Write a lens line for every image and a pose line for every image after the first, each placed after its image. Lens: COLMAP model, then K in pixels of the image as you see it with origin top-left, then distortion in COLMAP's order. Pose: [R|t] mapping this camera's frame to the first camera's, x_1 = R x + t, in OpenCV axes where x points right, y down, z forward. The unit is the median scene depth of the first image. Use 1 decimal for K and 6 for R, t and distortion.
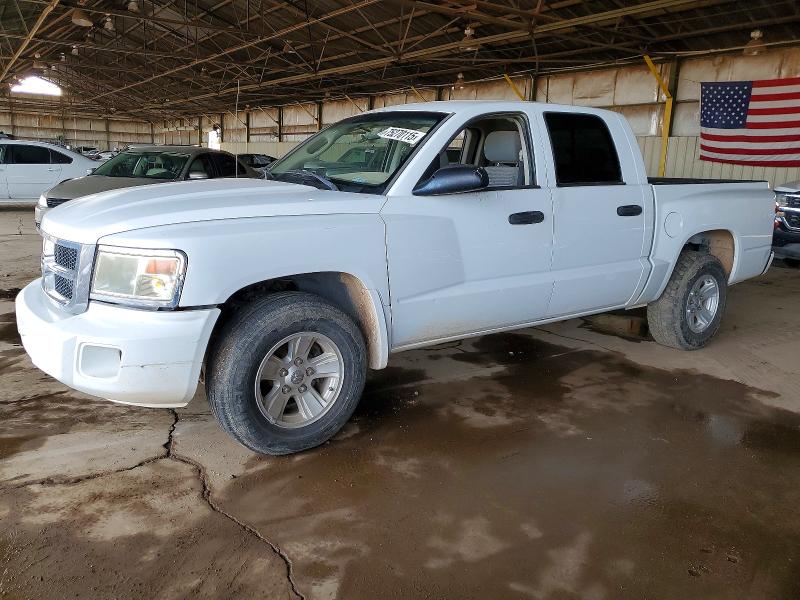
lens RADIAL K [[638.8, 0, 400.0], [0, 638.8, 300.0], [0, 0, 1]] dist [-0.083331, -0.000232]
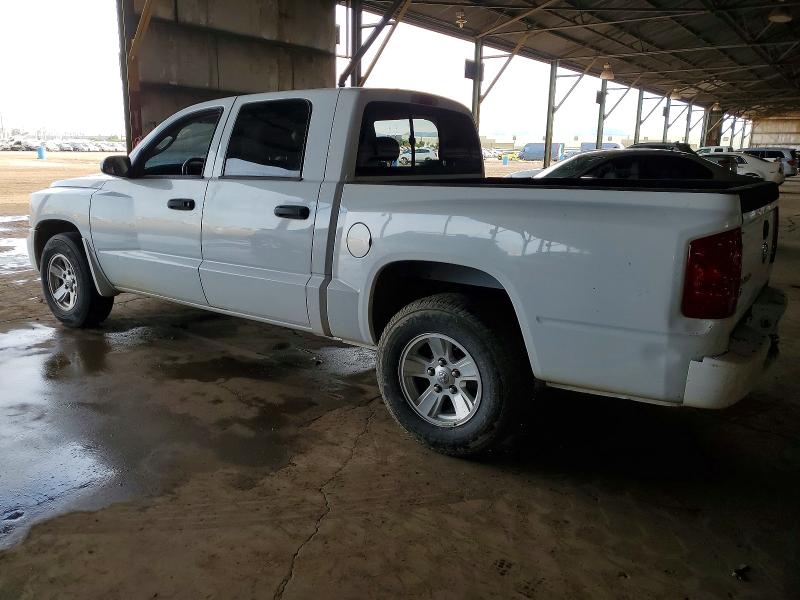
lens RADIAL K [[671.0, 0, 400.0], [0, 671.0, 300.0], [0, 0, 1]] dist [-0.001814, -0.003687]
pose [[0.337926, 0.192264, -0.921326, 1.268183], [-0.227868, 0.966502, 0.118113, -0.169125], [0.913172, 0.170027, 0.370417, 0.831262]]
